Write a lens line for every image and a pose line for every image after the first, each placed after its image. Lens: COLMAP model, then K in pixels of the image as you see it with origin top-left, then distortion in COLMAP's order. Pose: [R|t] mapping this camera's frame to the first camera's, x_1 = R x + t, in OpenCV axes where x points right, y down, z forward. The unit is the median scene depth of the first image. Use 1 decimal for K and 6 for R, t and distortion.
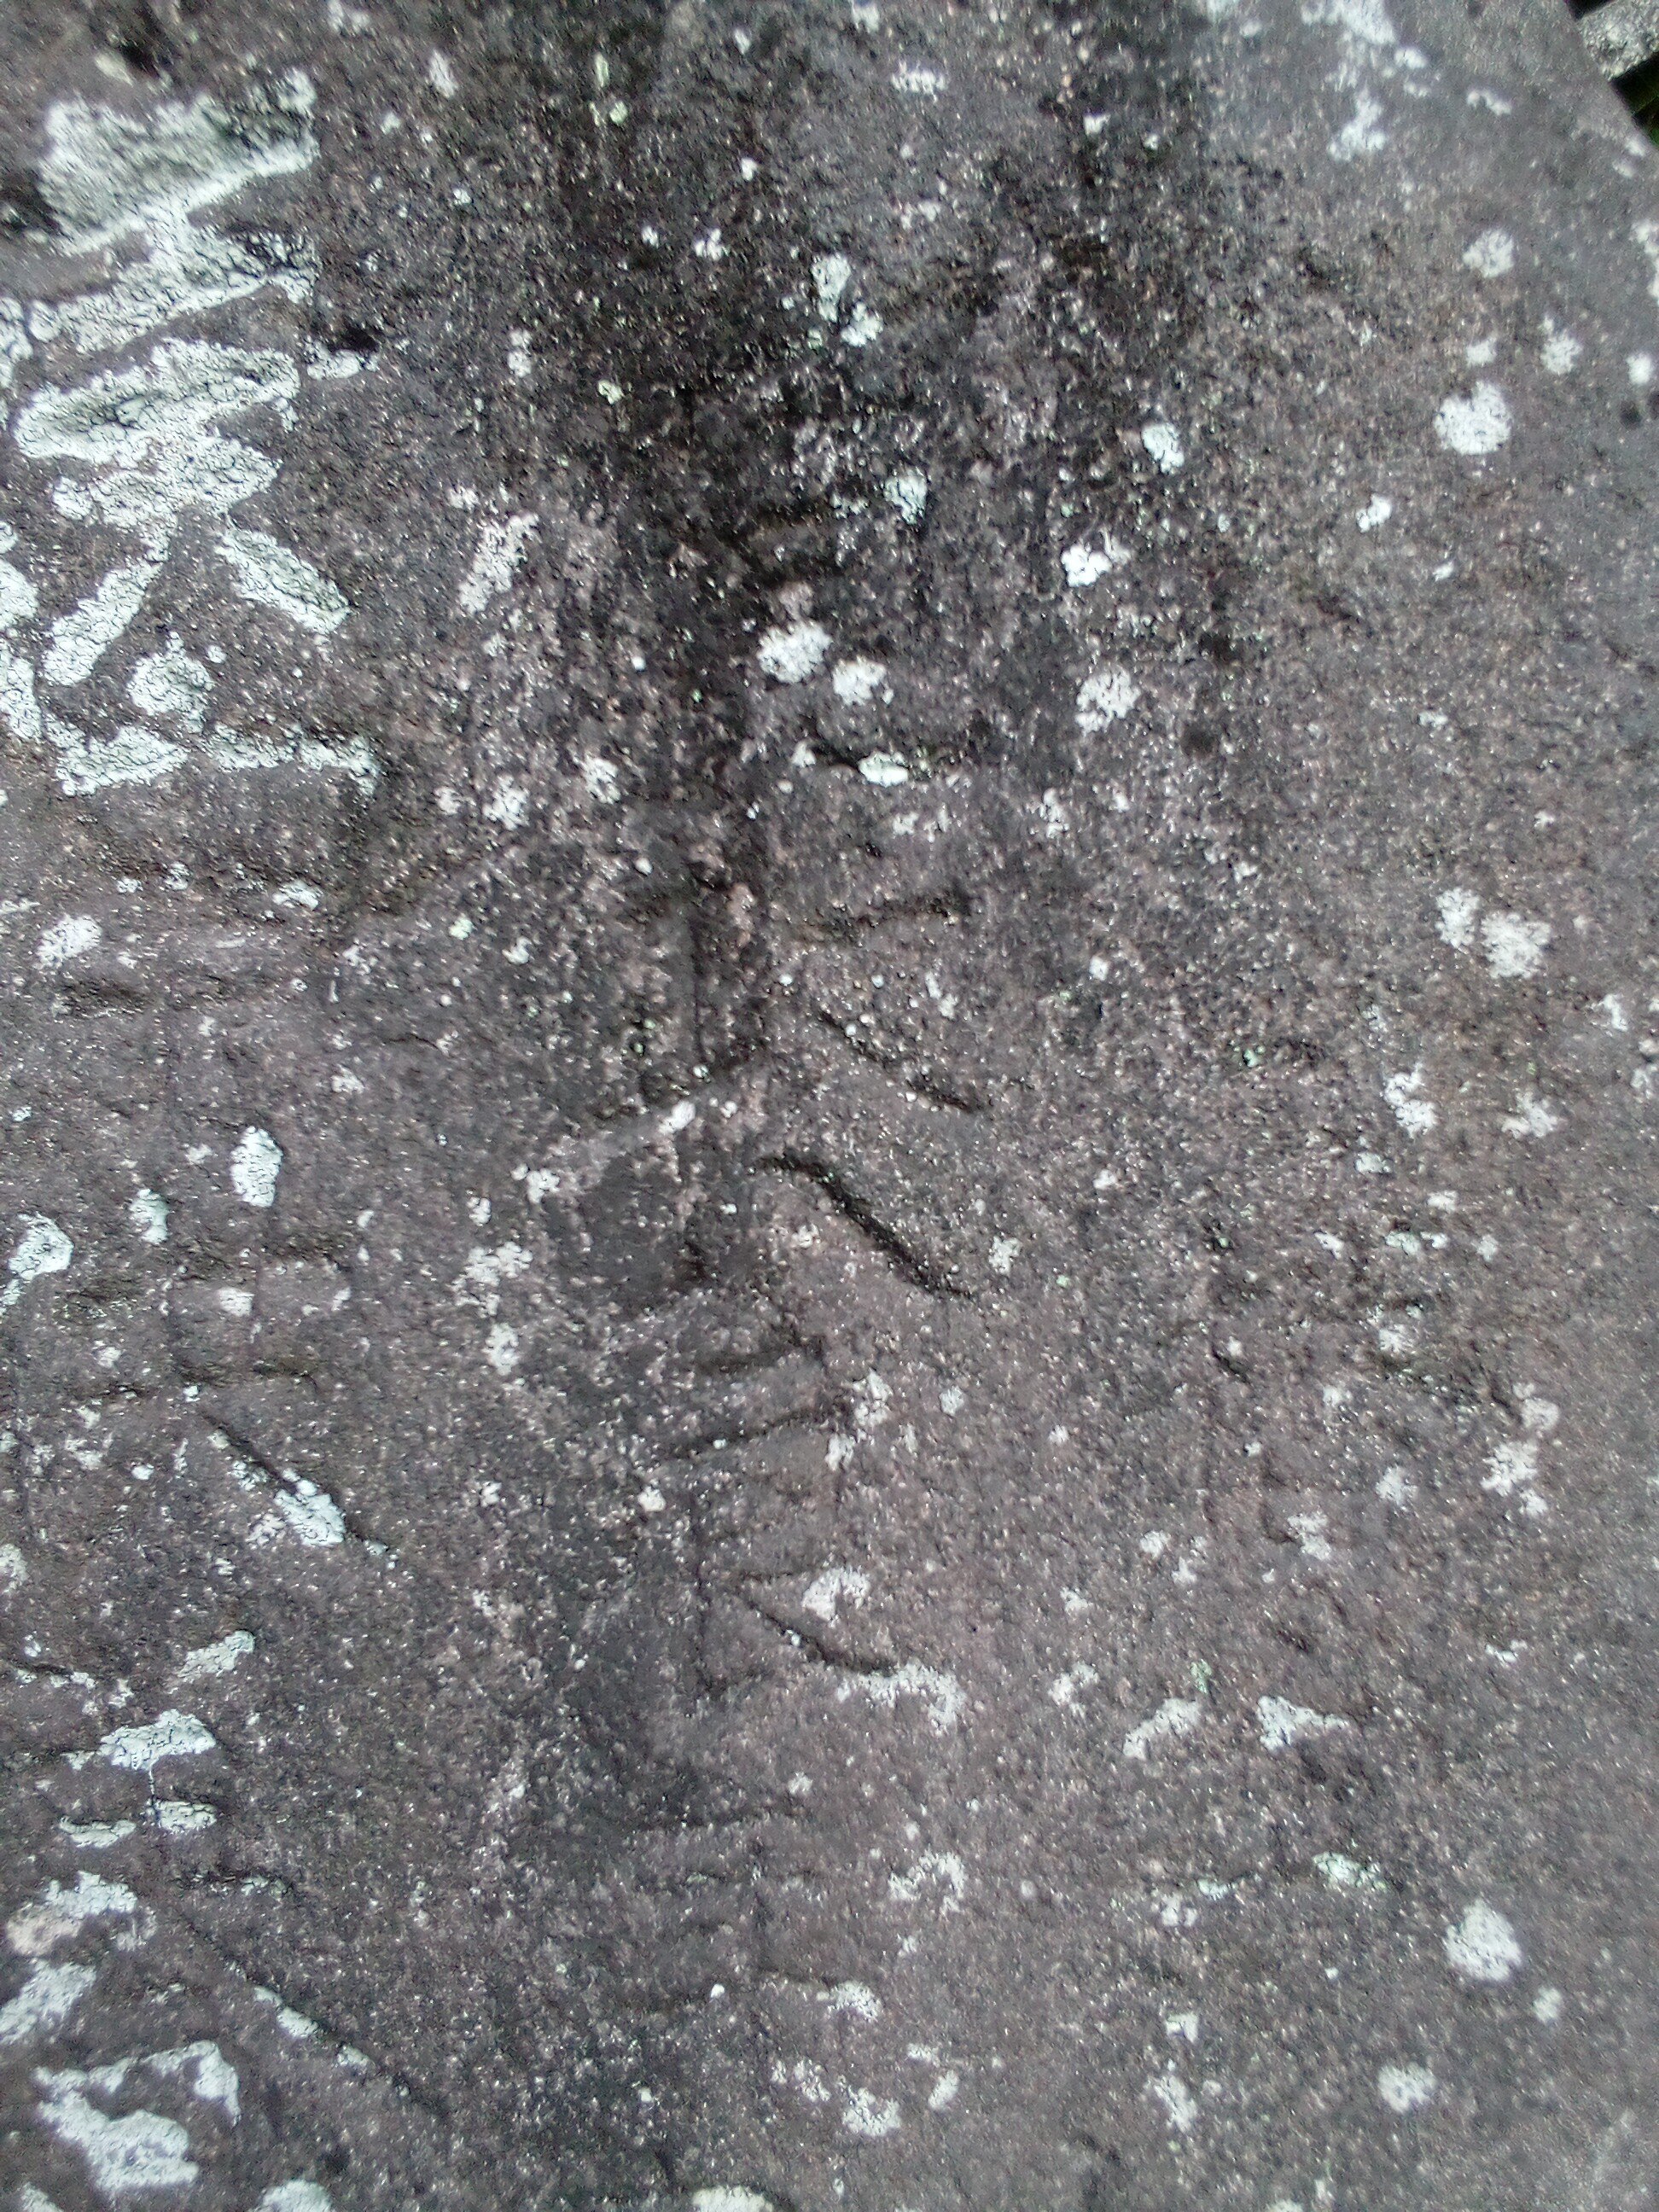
lens RADIAL K [[1843.4, 0, 834.1], [0, 1843.4, 1102.0], [0, 0, 1]] dist [0.050054, -0.085189]
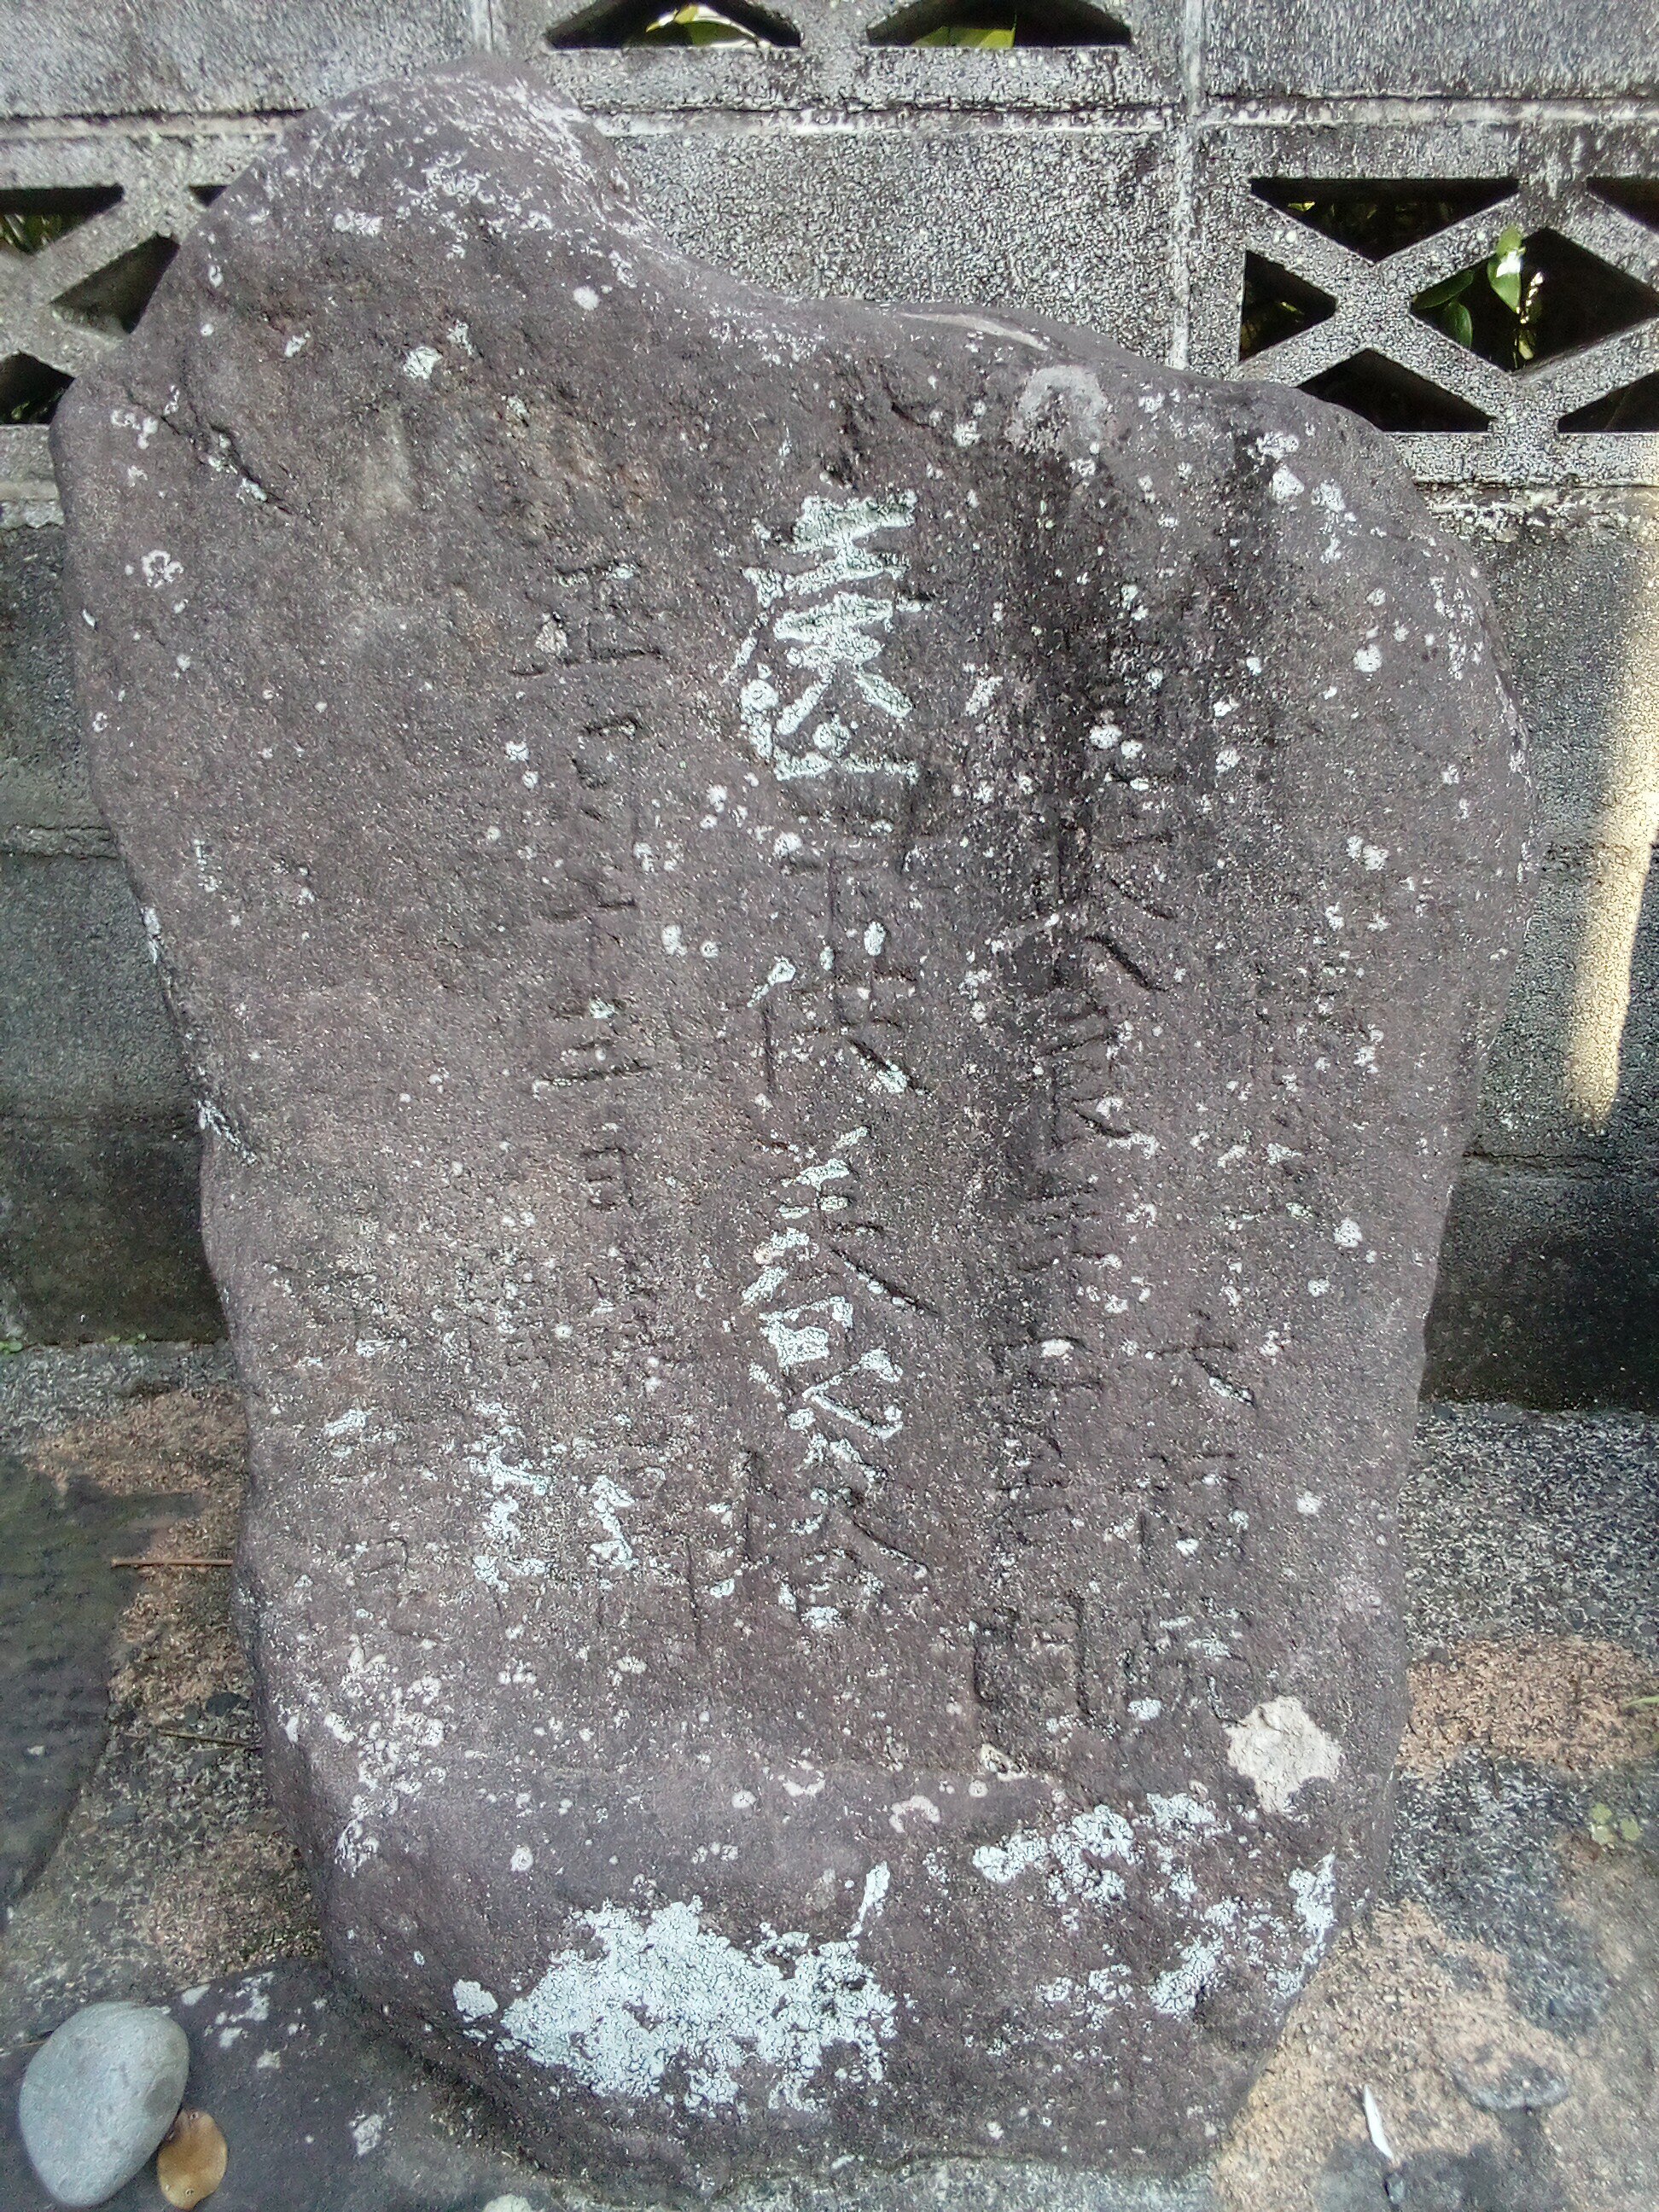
lens RADIAL K [[1843.4, 0, 828.2], [0, 1843.4, 1113.9], [0, 0, 1]] dist [0.050054, -0.085189]
pose [[0.995355, 0.005110, 0.096135, -0.635349], [-0.013360, 0.996260, 0.085364, 0.061606], [-0.095339, -0.086252, 0.991701, -1.515251]]
